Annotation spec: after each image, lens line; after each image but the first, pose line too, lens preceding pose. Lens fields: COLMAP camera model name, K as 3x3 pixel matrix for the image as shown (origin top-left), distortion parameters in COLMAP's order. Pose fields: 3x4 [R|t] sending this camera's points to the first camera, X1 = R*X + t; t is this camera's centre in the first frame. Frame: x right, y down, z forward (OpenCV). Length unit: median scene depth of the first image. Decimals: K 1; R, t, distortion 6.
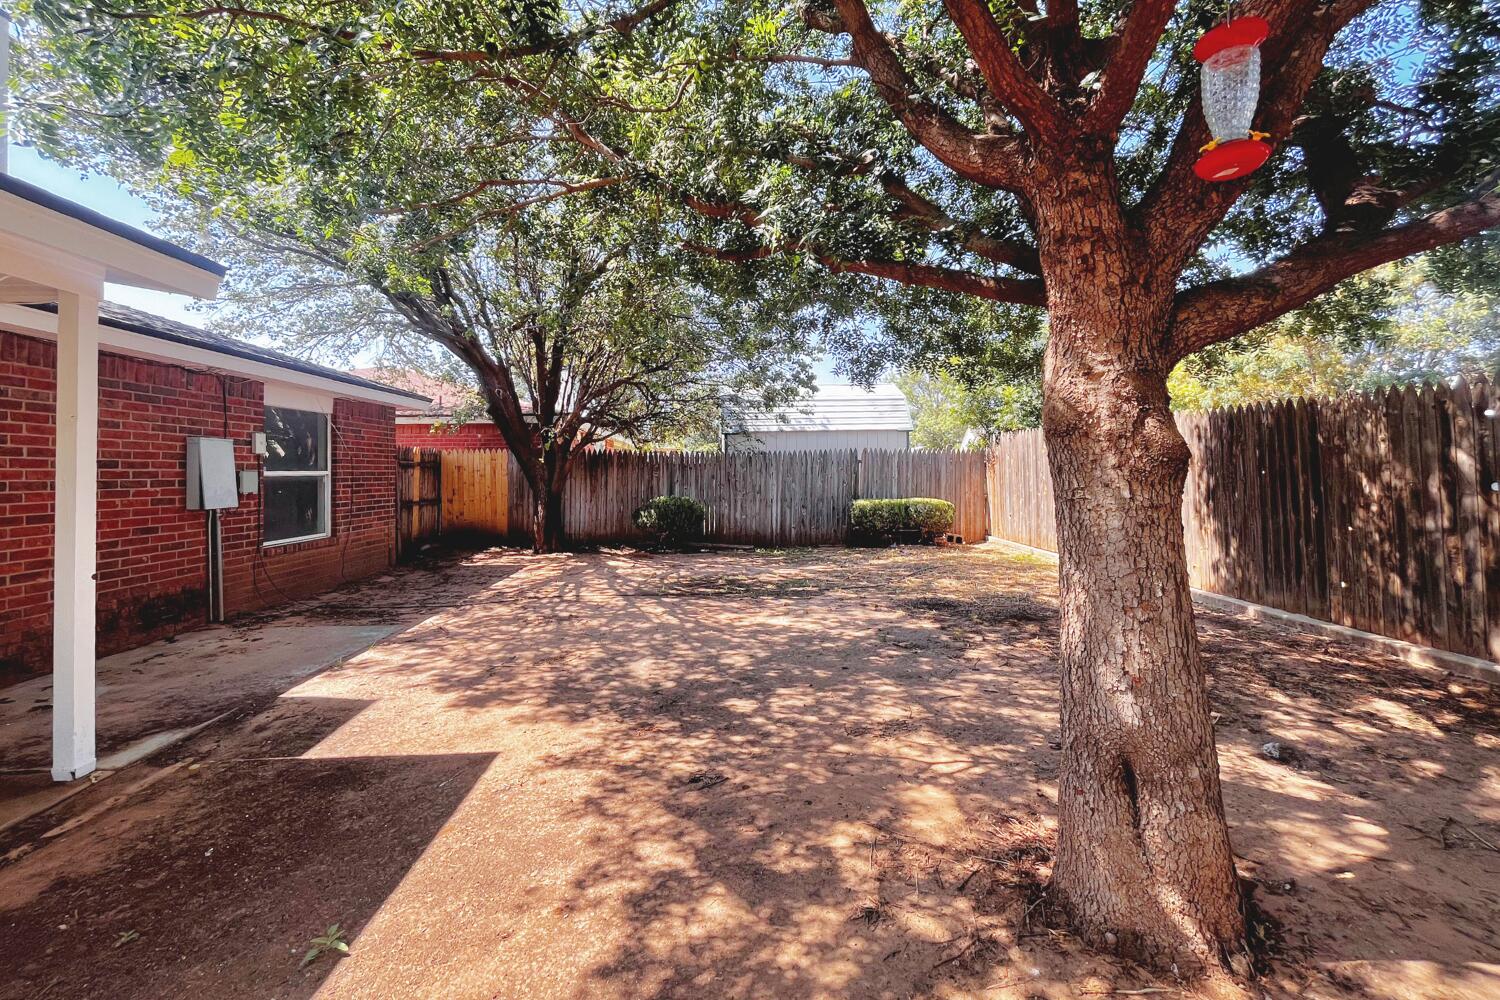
lens RADIAL K [[627.8, 0, 750.9], [0, 627.8, 465.8], [0, 0, 1]] dist [-0.002973, -0.000331]
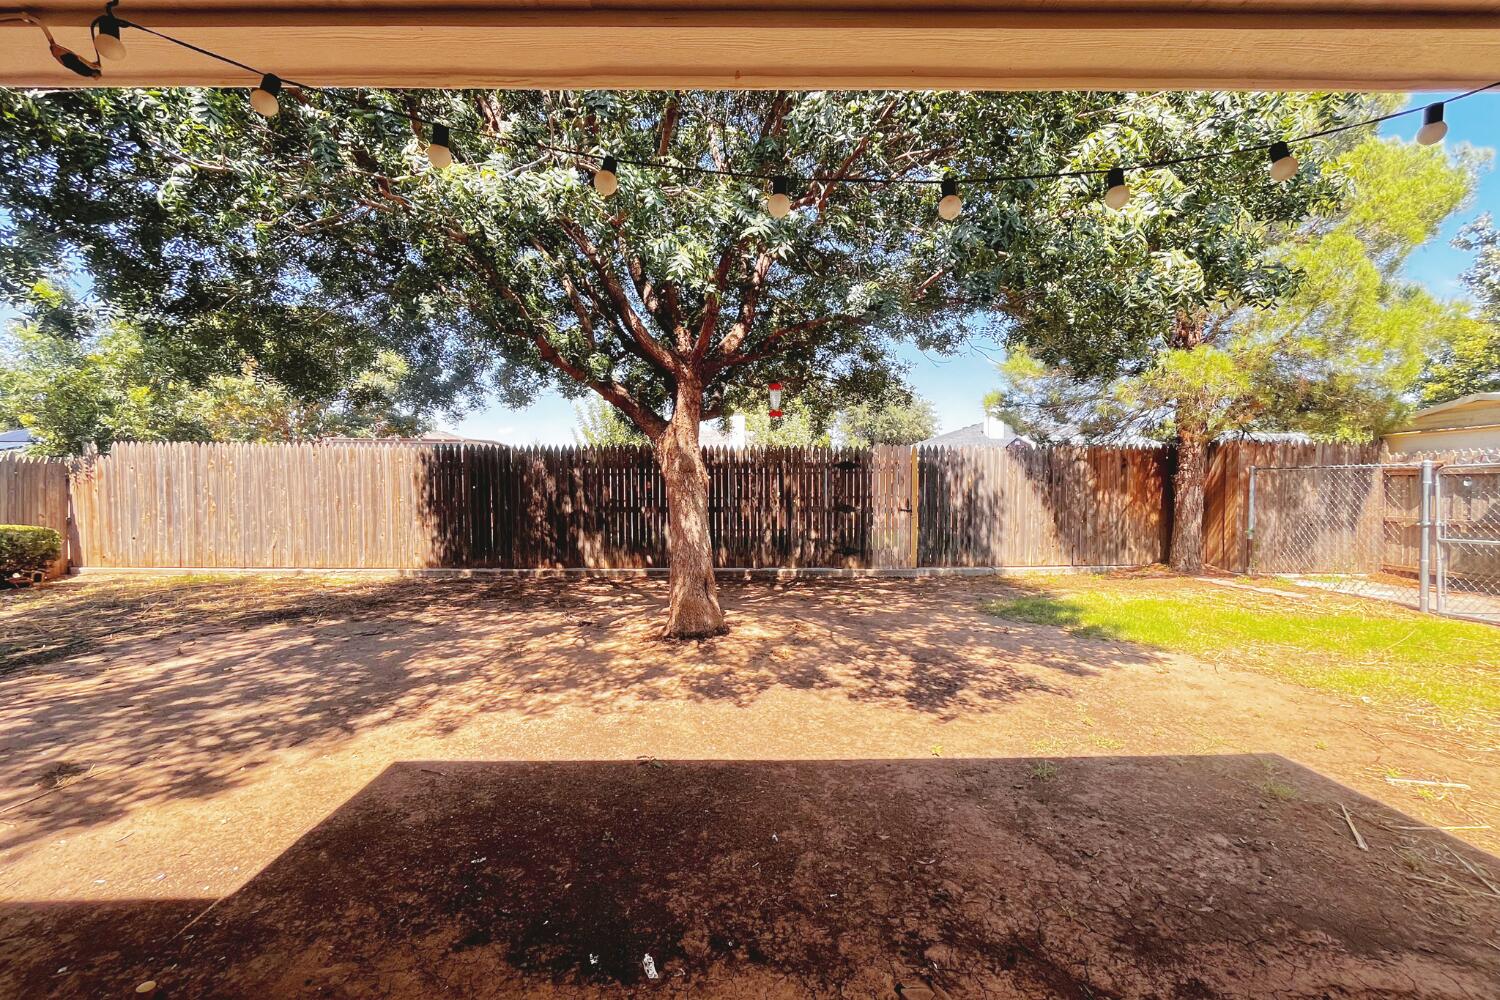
lens RADIAL K [[610.2, 0, 752.2], [0, 610.2, 447.5], [0, 0, 1]] dist [-0.000162, 0.000140]
pose [[0.037056, 0.063322, 0.997305, -0.651662], [-0.004870, 0.997990, -0.063185, 0.007224], [-0.999301, -0.002515, 0.037290, 0.186012]]
